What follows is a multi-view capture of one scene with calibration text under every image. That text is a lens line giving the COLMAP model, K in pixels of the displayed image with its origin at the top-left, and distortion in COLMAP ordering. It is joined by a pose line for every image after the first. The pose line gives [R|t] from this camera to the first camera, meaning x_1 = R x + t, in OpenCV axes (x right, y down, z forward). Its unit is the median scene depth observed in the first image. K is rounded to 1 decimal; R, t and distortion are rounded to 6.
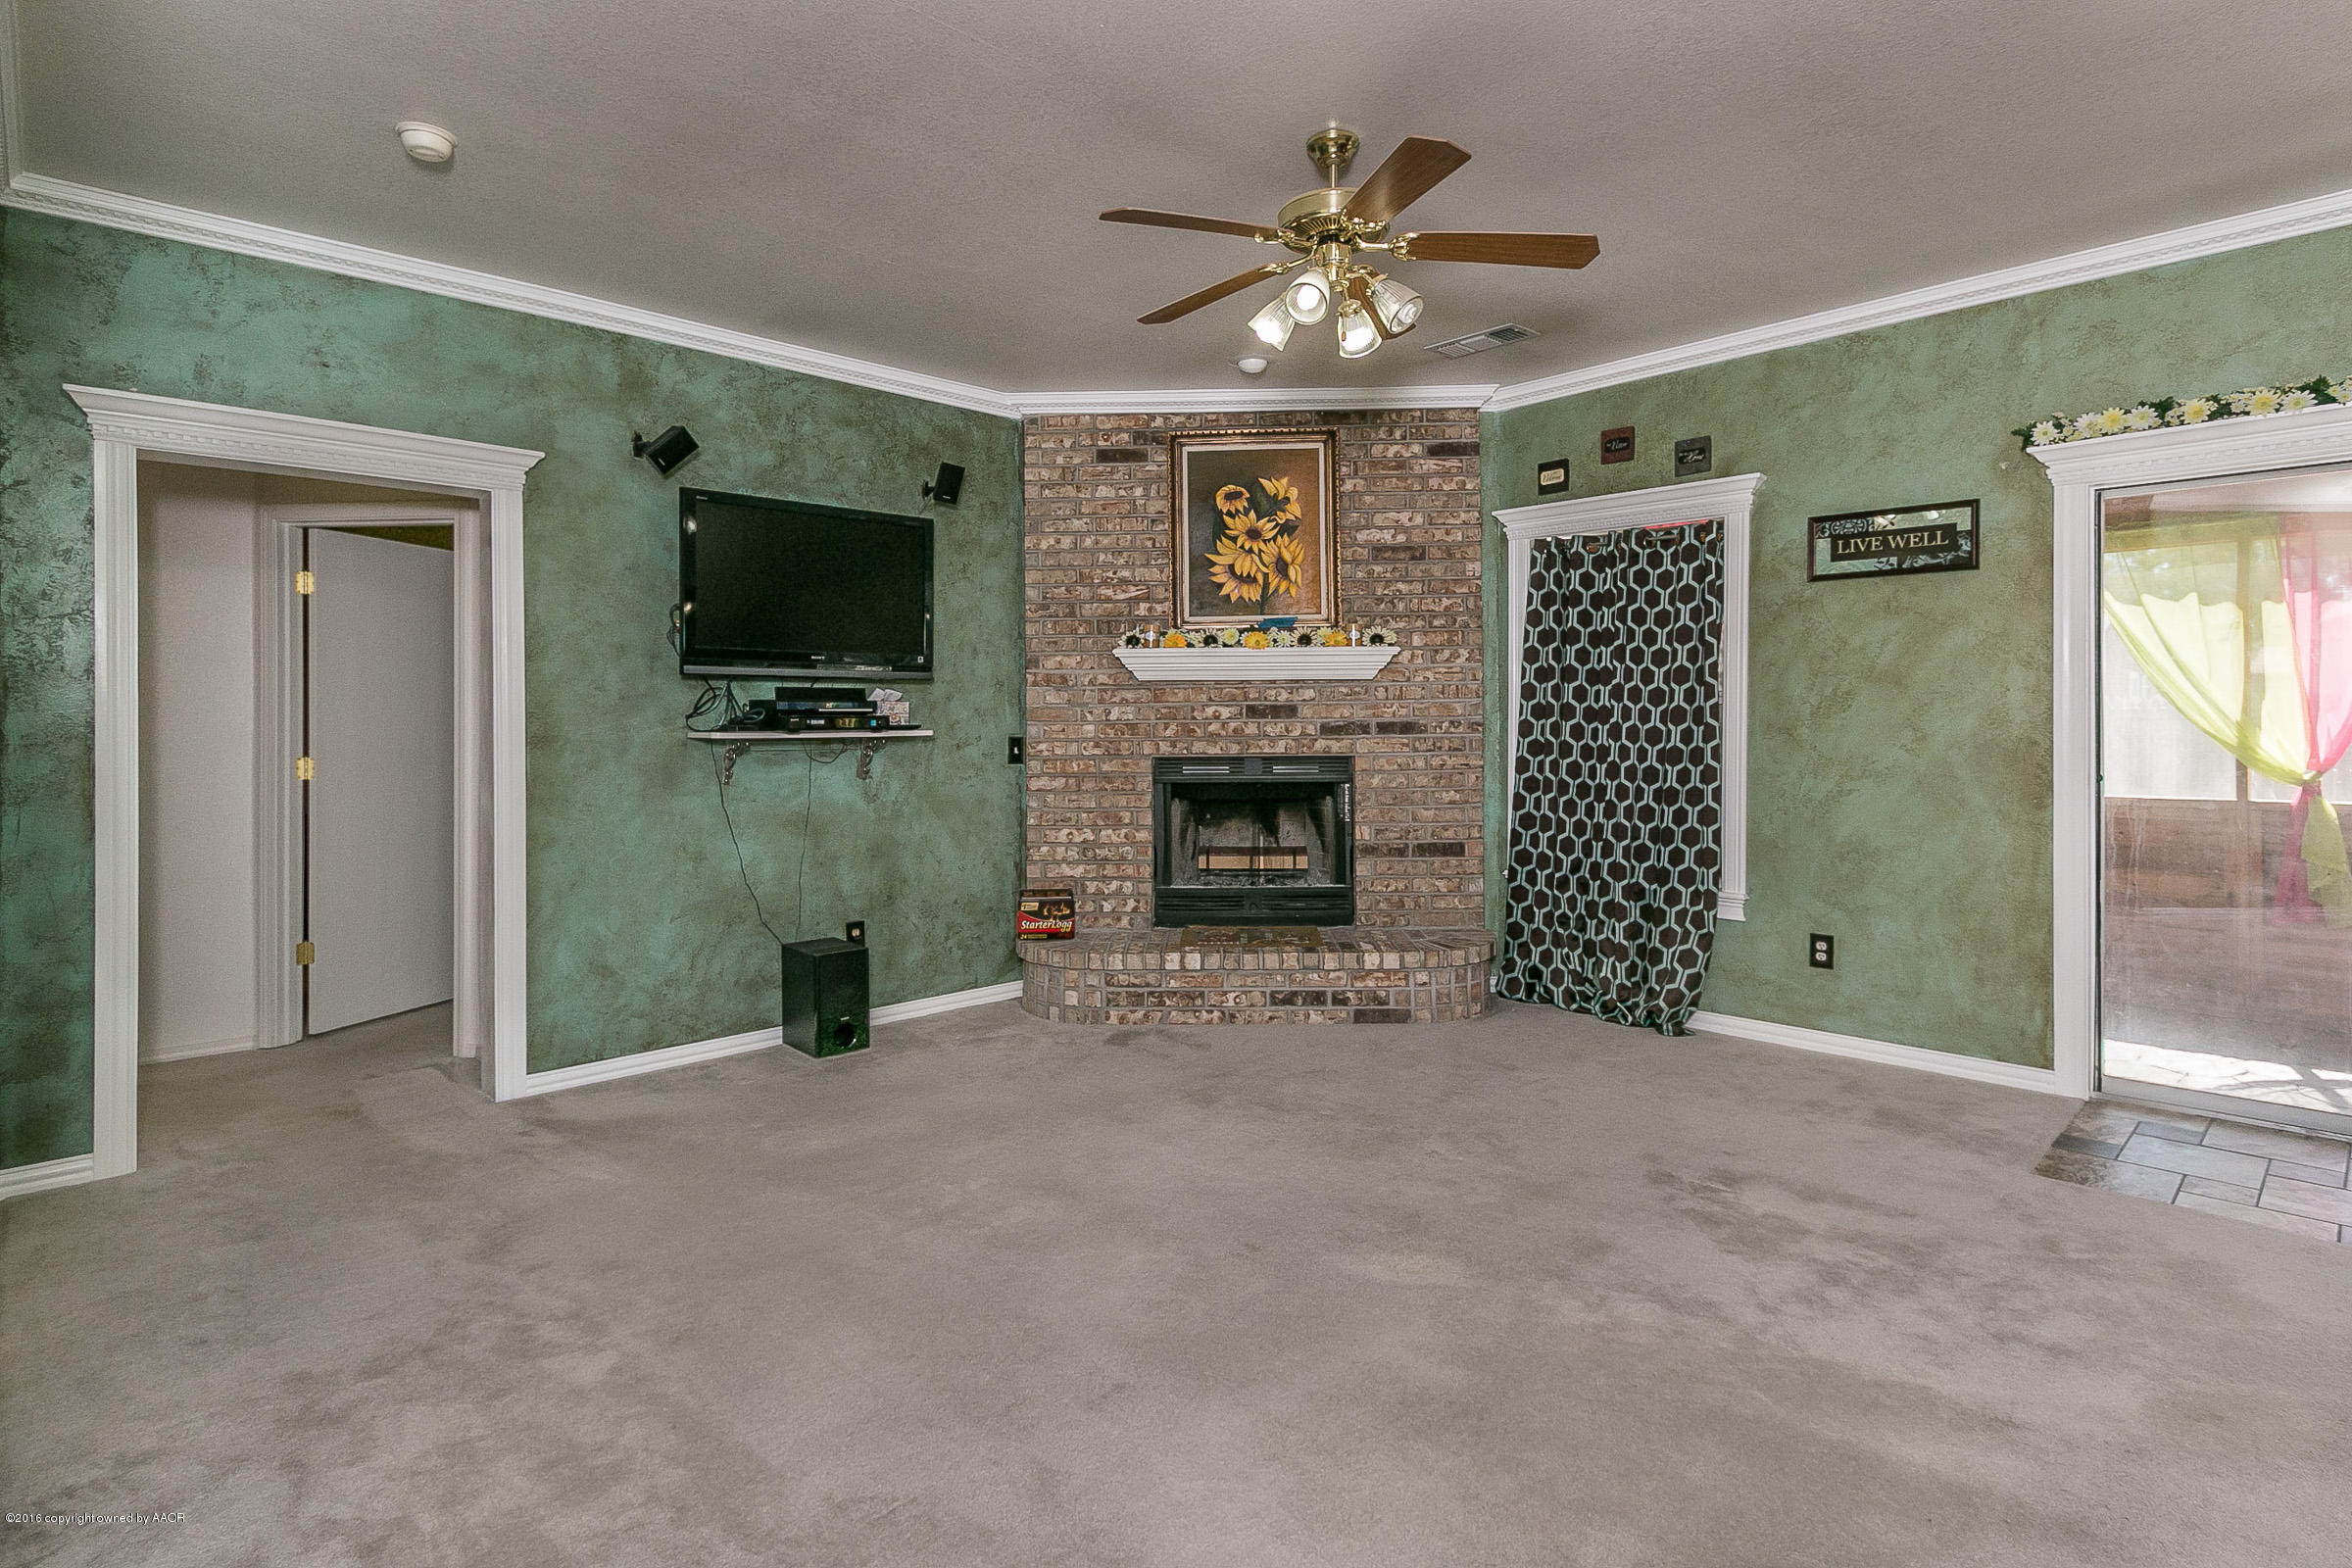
lens RADIAL K [[1174.7, 0, 1177.2], [0, 1174.7, 735.8], [0, 0, 1]] dist [0.000302, -0.000112]
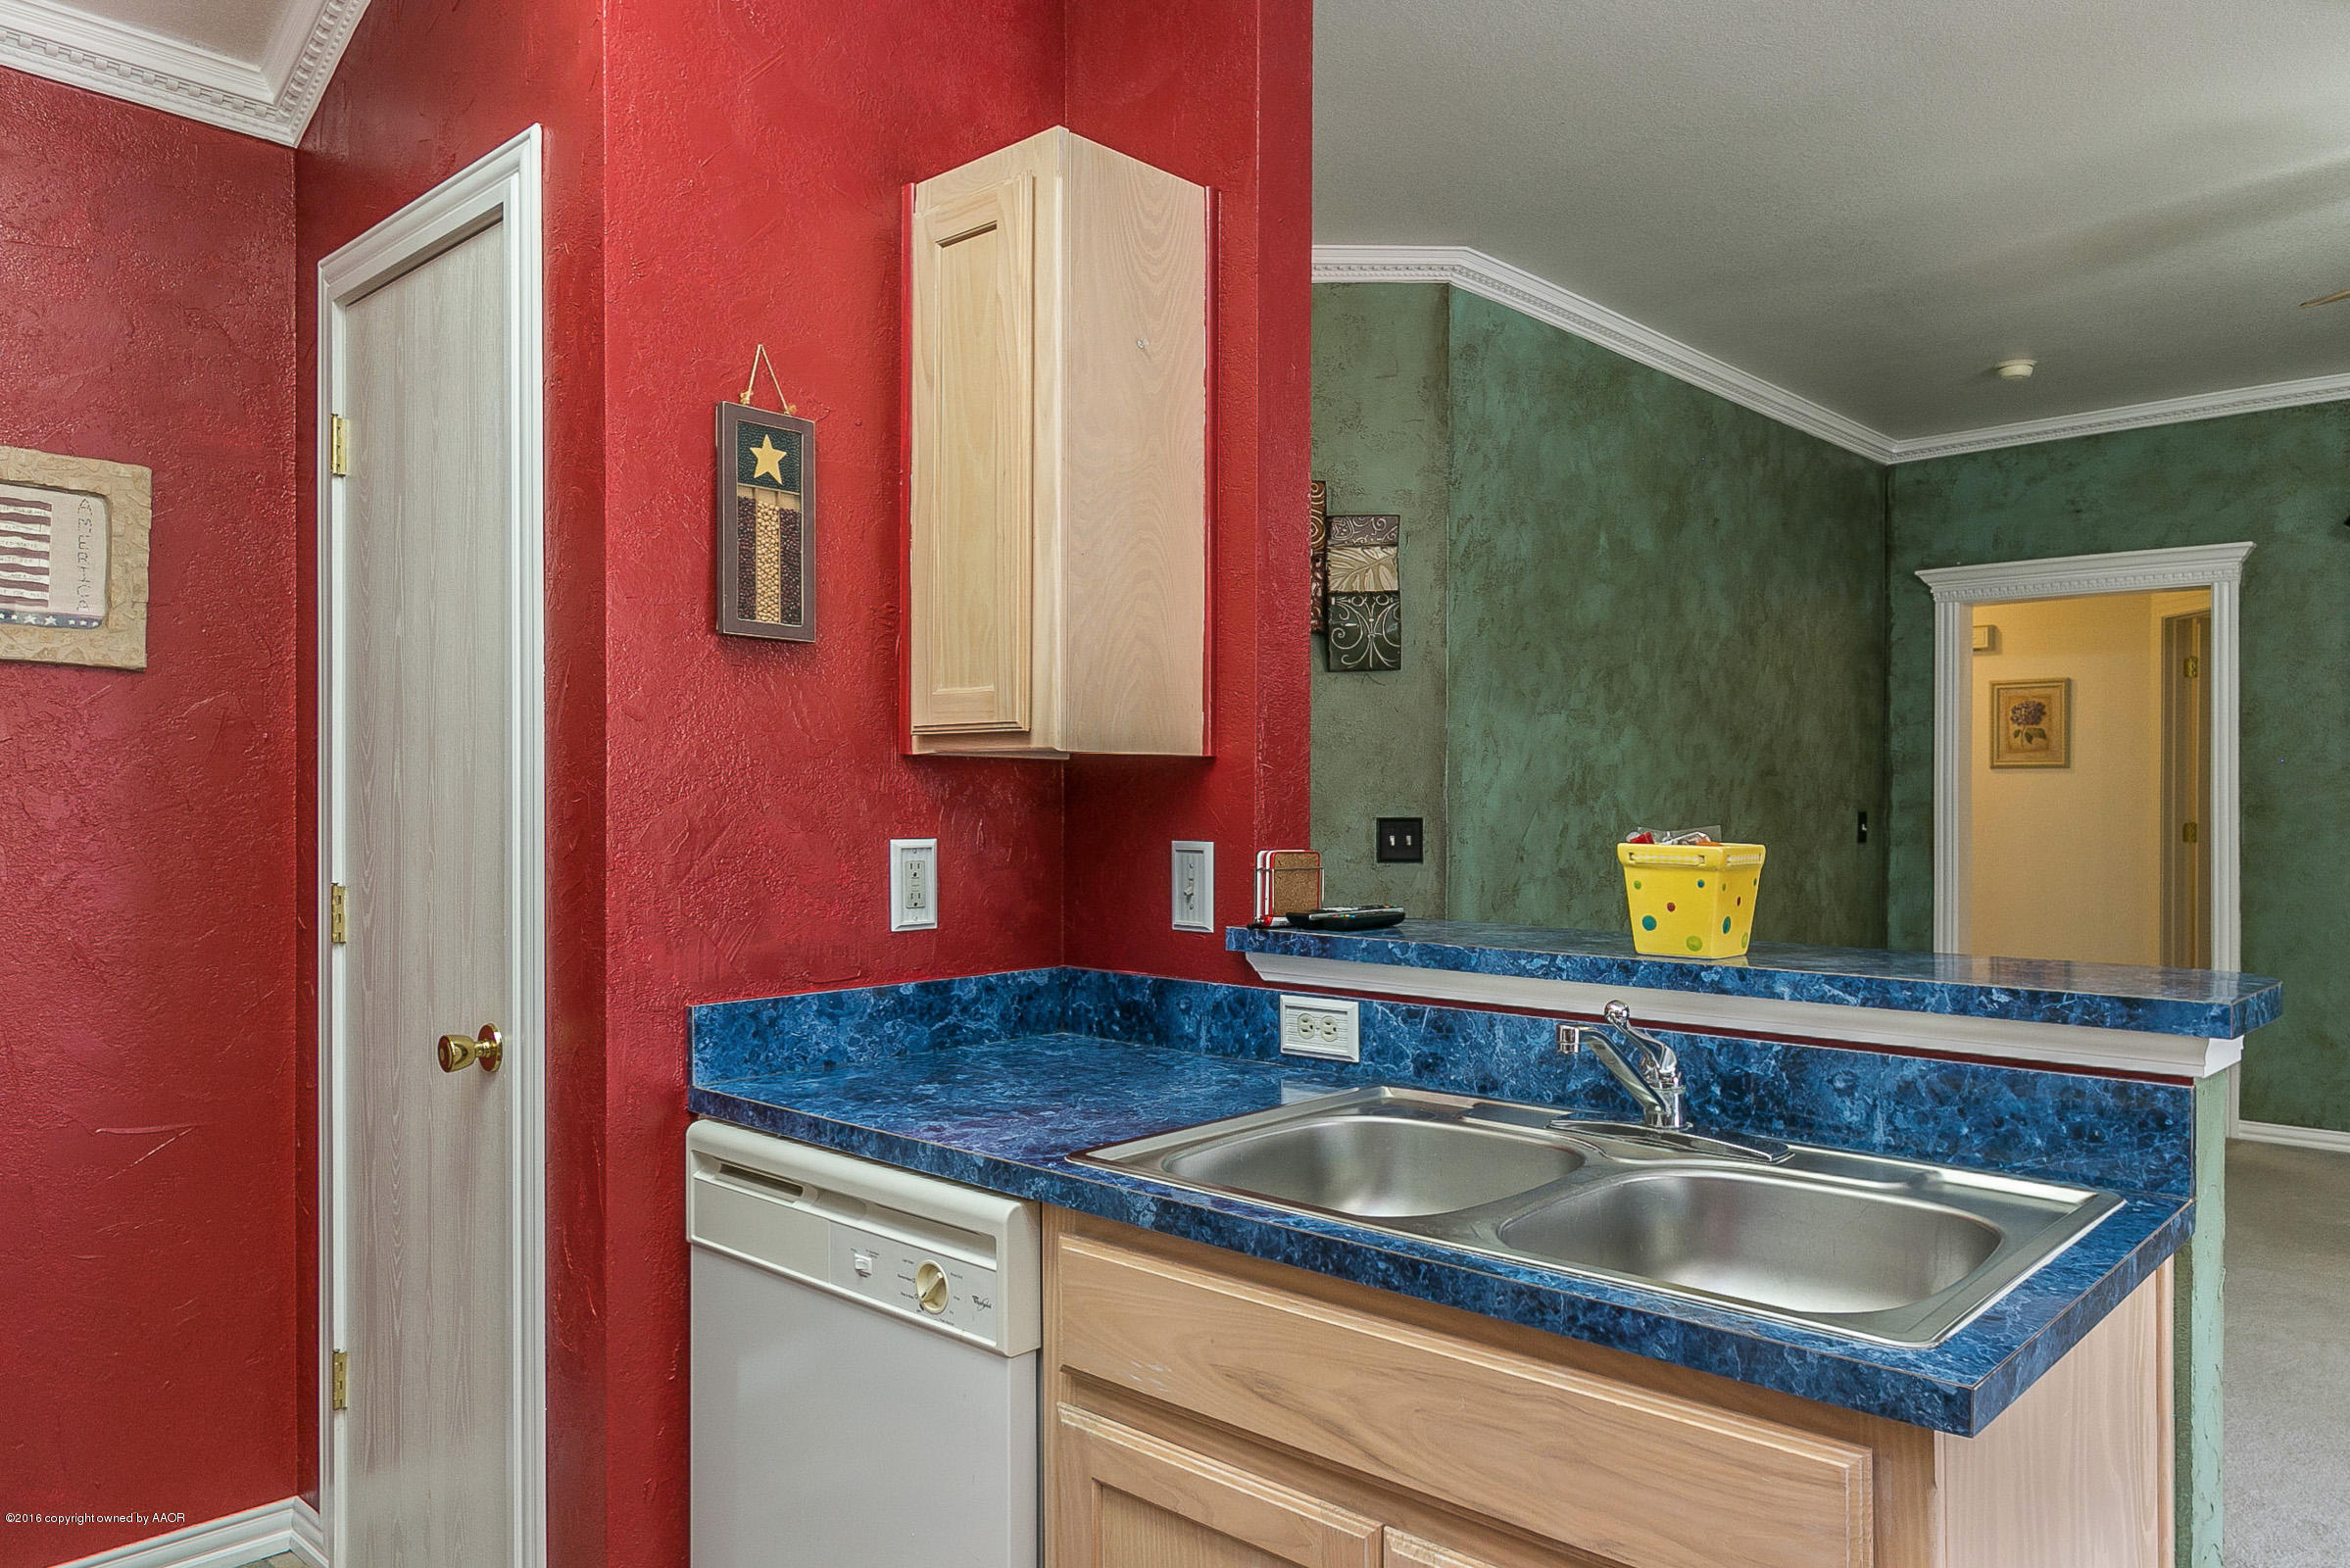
lens RADIAL K [[1589.3, 0, 1176.3], [0, 1589.3, 799.2], [0, 0, 1]] dist [-0.003687, -0.000277]
pose [[0.066904, 0.005176, -0.997746, 0.820795], [-0.003864, 0.999980, 0.004928, -0.009526], [0.997752, 0.003525, 0.066922, -0.072532]]
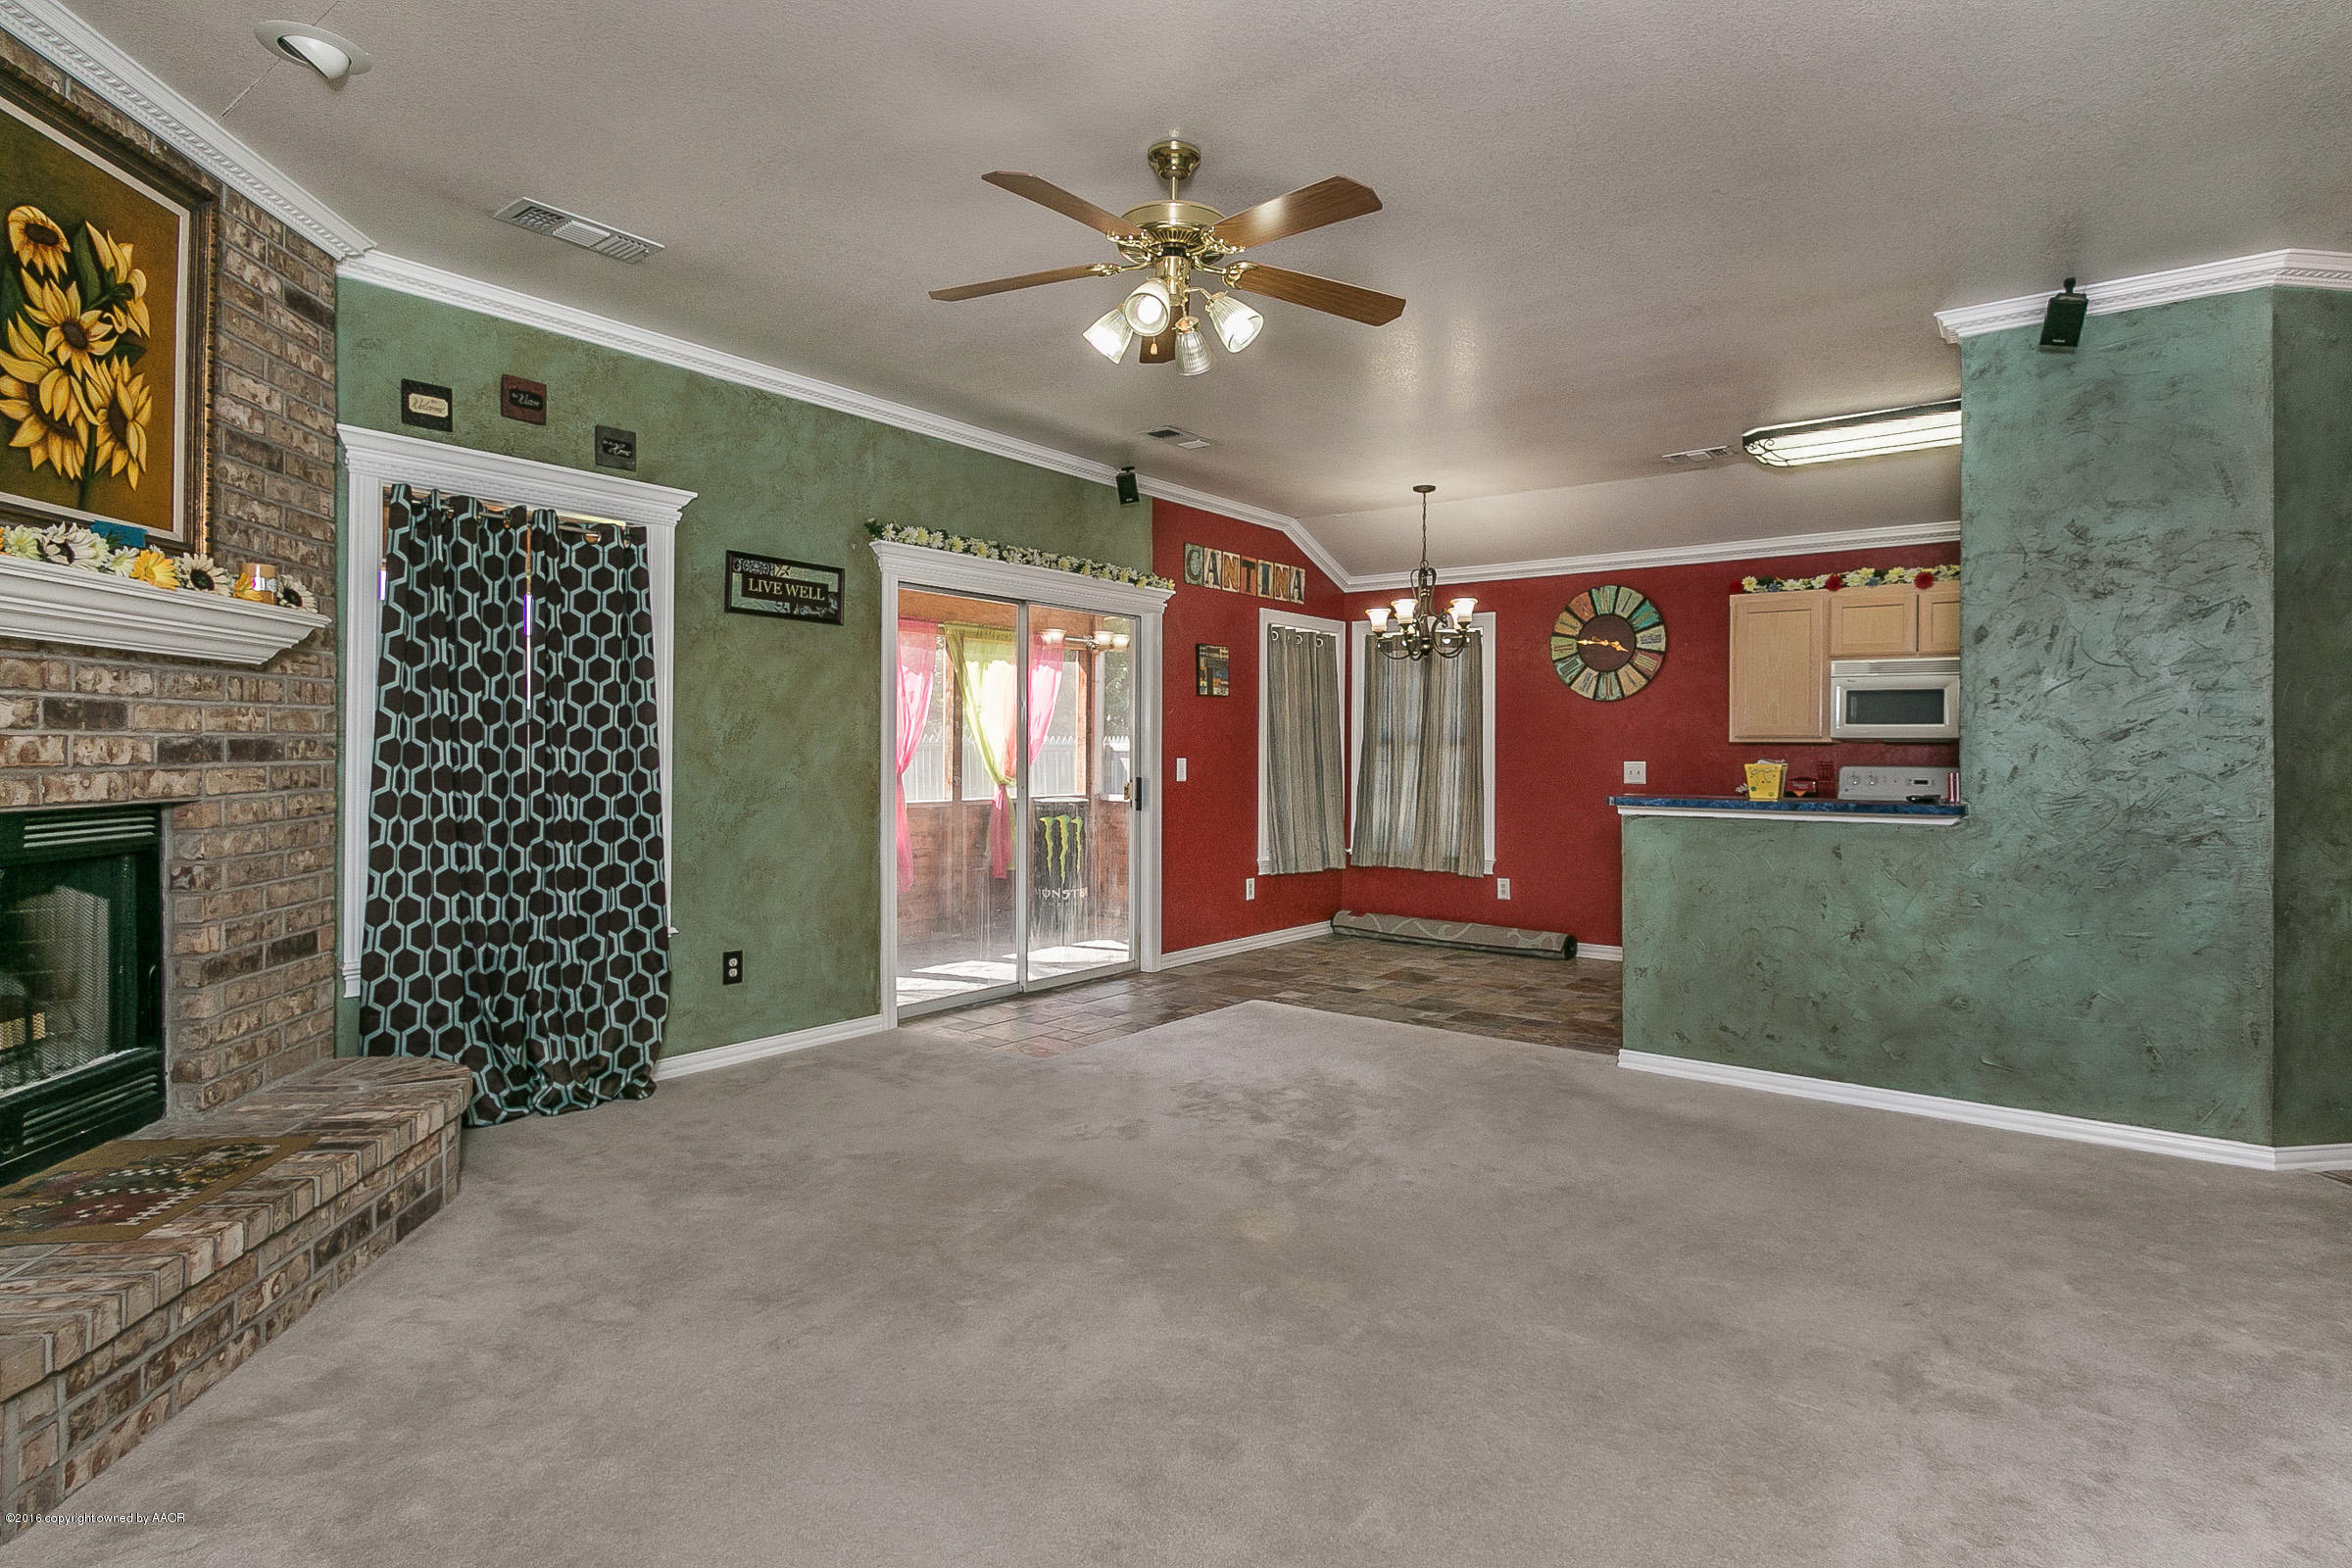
lens RADIAL K [[1231.0, 0, 1185.0], [0, 1231.0, 751.2], [0, 0, 1]] dist [0.000754, -0.000155]
pose [[-0.160971, 0.004567, 0.986949, -0.590094], [0.001728, 0.999989, -0.004345, -0.003295], [-0.986958, 0.001006, -0.160977, 0.772116]]
